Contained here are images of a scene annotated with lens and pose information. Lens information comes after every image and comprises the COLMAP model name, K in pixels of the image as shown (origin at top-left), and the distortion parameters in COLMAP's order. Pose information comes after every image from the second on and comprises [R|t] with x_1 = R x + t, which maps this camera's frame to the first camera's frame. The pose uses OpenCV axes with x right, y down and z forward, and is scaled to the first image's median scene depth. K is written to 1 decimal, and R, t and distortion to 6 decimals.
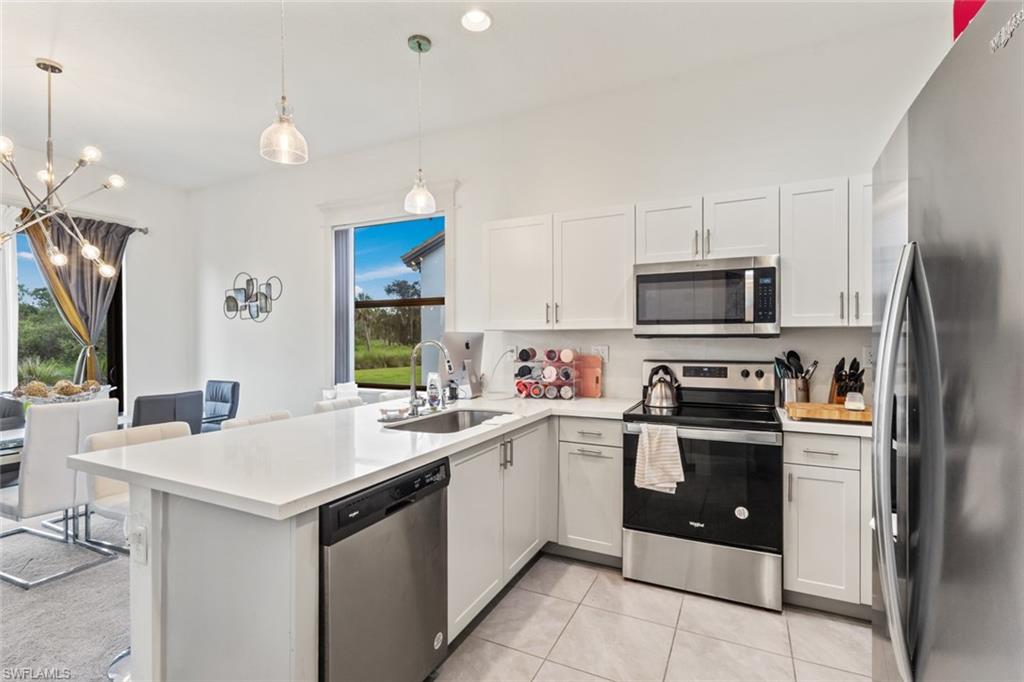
lens RADIAL K [[468.5, 0, 511.9], [0, 468.5, 336.9], [0, 0, 1]] dist [-0.004793, 0.003266]
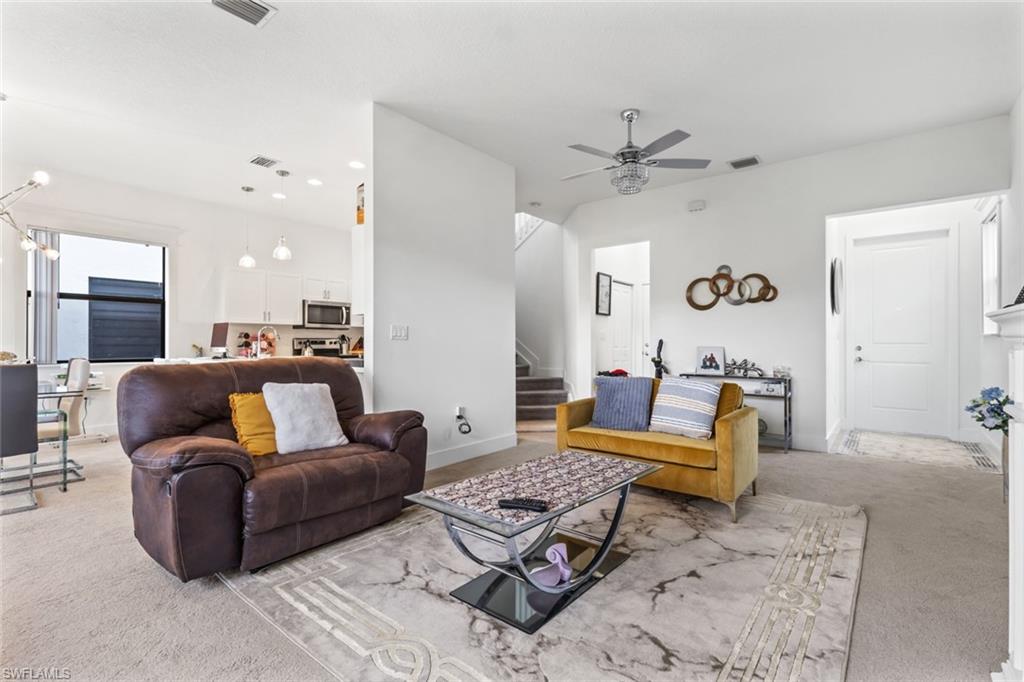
lens RADIAL K [[468.5, 0, 510.2], [0, 468.5, 343.9], [0, 0, 1]] dist [-0.004793, 0.003266]
pose [[0.219193, 0.001094, 0.975681, -2.196526], [-0.004390, 0.999990, -0.000135, 0.089983], [-0.975672, -0.004254, 0.219196, -0.713422]]
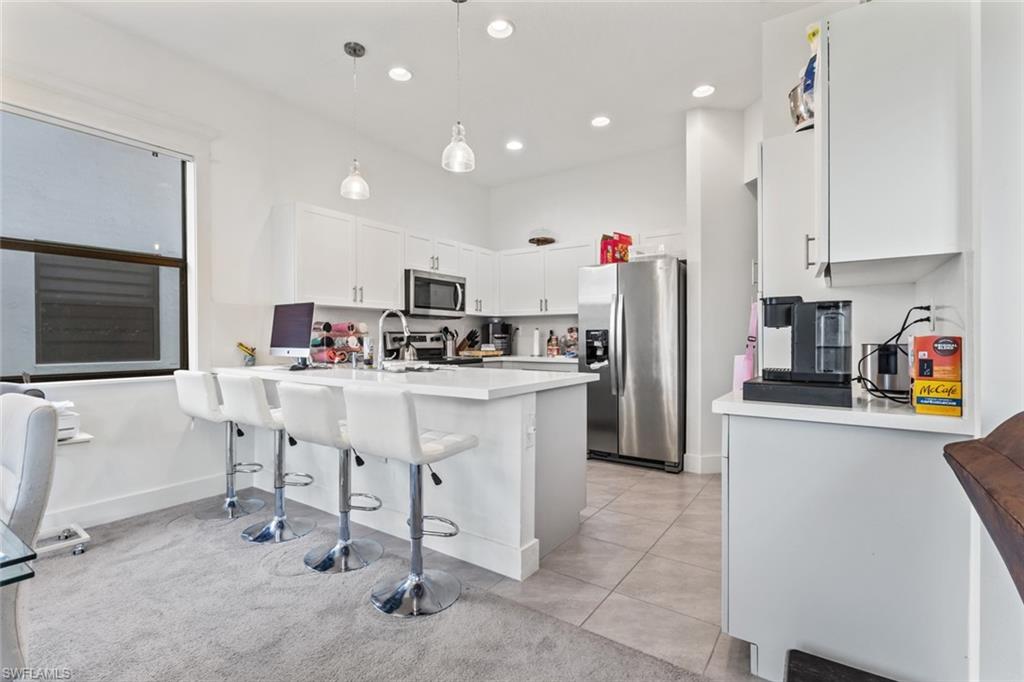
lens RADIAL K [[468.5, 0, 510.9], [0, 468.5, 340.3], [0, 0, 1]] dist [-0.004793, 0.003266]
pose [[0.160704, -0.002060, 0.987000, -1.357678], [-0.007212, 0.999969, 0.003261, 0.083348], [-0.986976, -0.007642, 0.160684, 0.467907]]
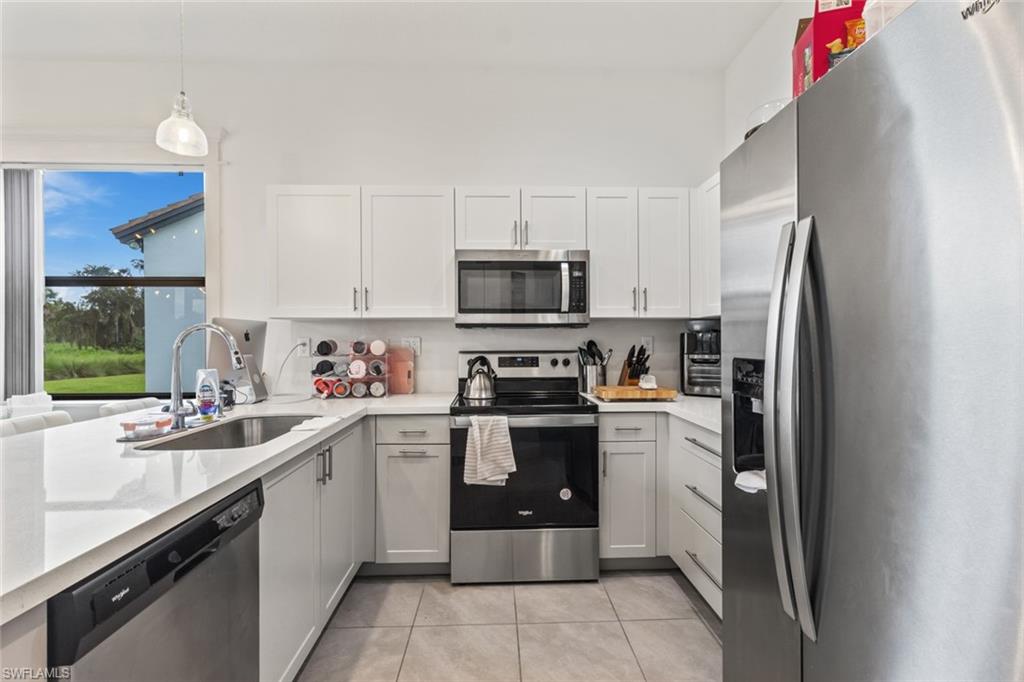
lens RADIAL K [[468.5, 0, 515.3], [0, 468.5, 338.1], [0, 0, 1]] dist [-0.004793, 0.003266]
pose [[0.882813, 0.000769, 0.469724, -0.085246], [-0.000982, 0.999999, 0.000208, 0.026456], [-0.469724, -0.000645, 0.882813, 0.119430]]
